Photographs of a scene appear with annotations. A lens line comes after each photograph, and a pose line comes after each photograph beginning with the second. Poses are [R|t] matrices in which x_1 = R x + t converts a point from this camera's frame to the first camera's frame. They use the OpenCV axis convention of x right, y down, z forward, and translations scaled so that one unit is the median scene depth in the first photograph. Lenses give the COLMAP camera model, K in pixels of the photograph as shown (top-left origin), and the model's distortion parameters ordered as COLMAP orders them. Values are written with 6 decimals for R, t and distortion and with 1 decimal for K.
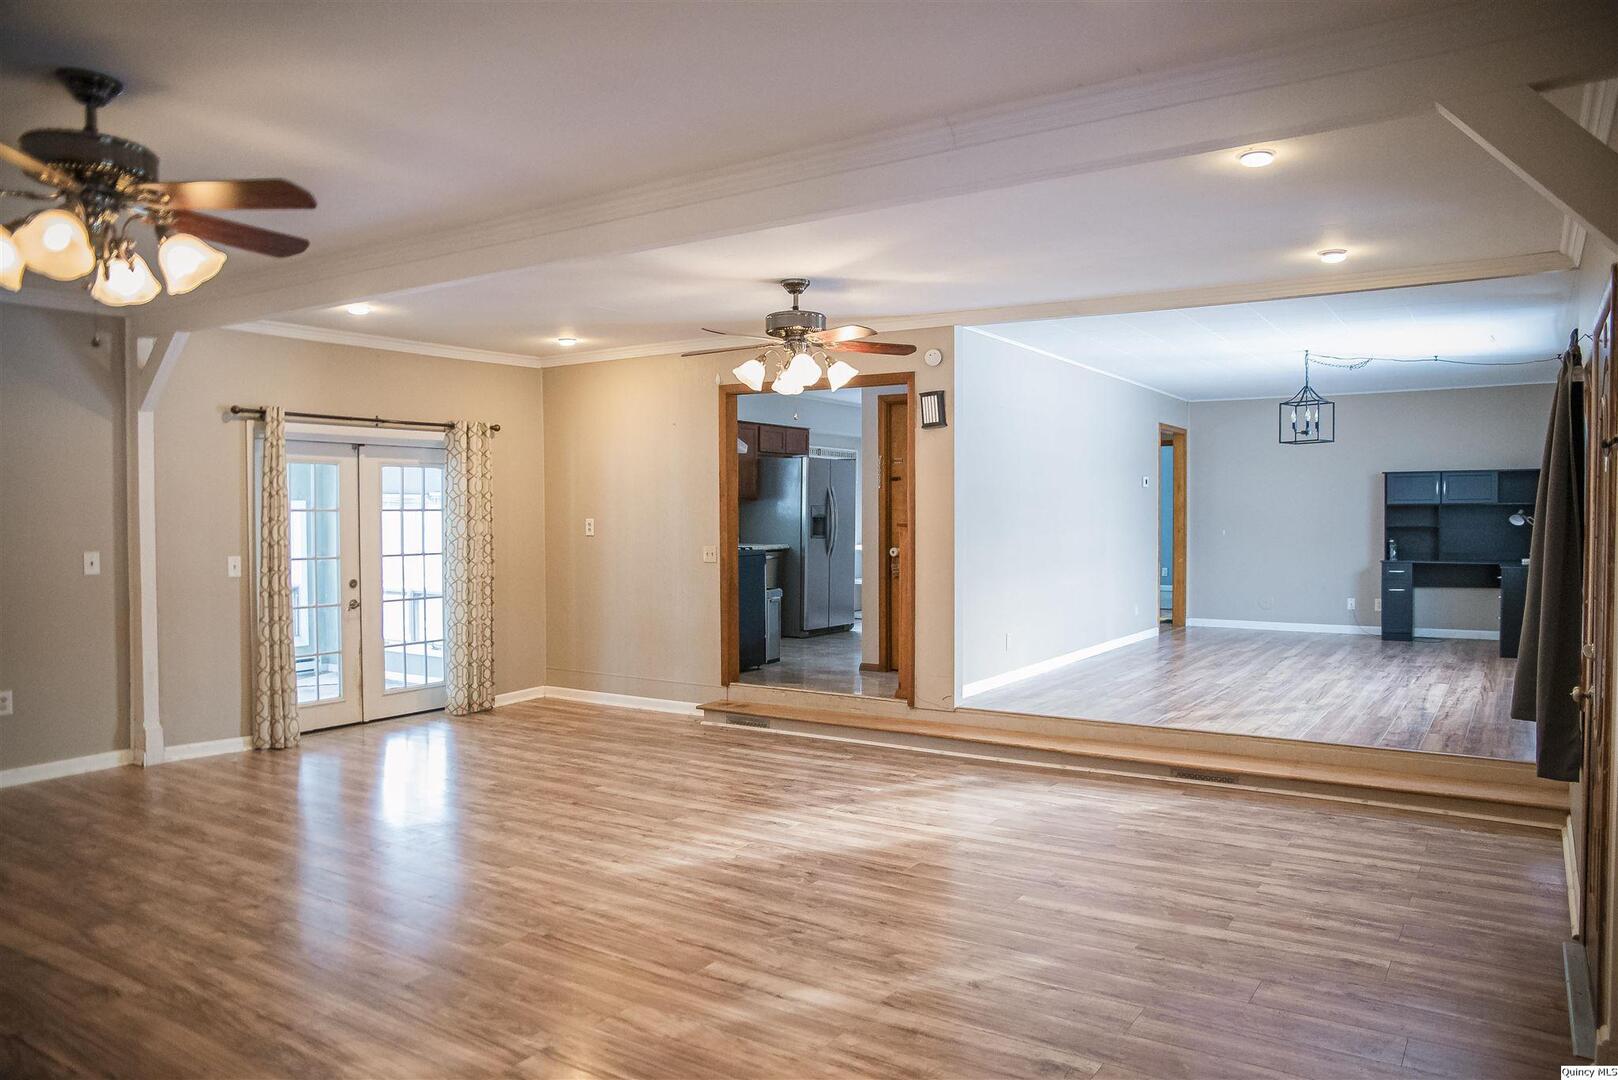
lens RADIAL K [[1085.9, 0, 809.0], [0, 1085.9, 540.0], [0, 0, 1]] dist [-0.053207, 0.002459]
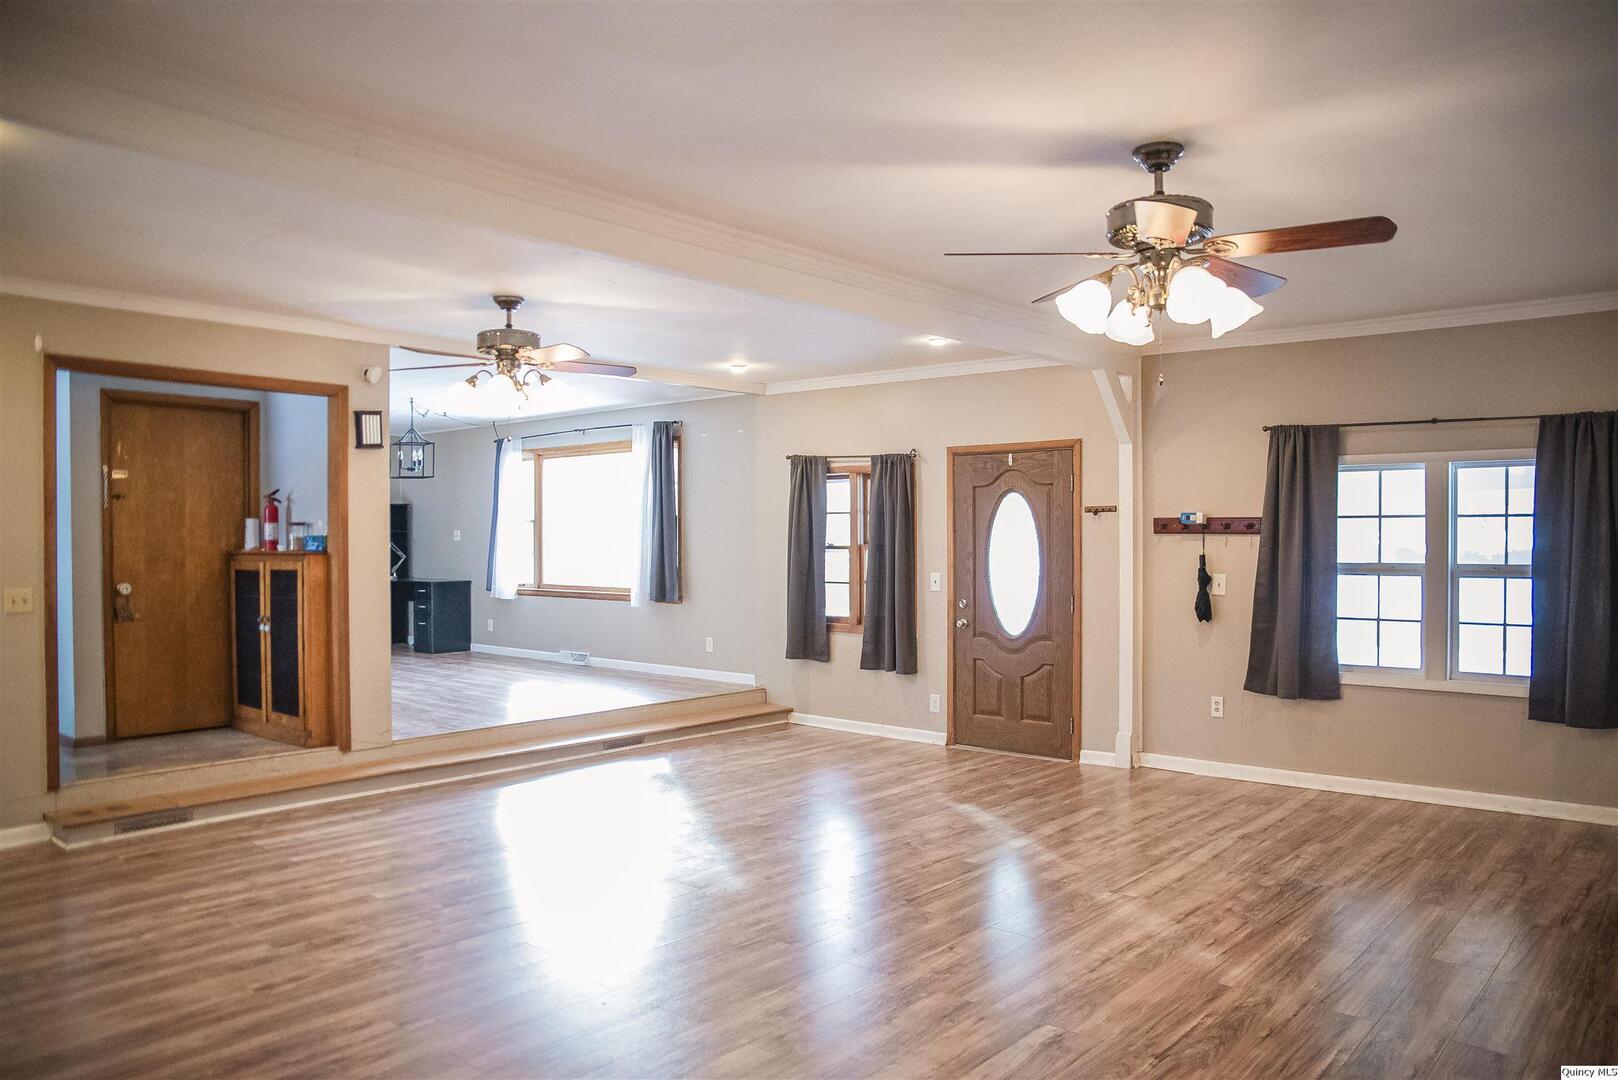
lens RADIAL K [[1085.9, 0, 809.0], [0, 1085.9, 540.0], [0, 0, 1]] dist [-0.053207, 0.002459]
pose [[0.177897, -0.000651, 0.984049, -0.711708], [0.024900, 0.999683, -0.003840, -0.010637], [-0.983734, 0.025186, 0.177857, 0.445303]]
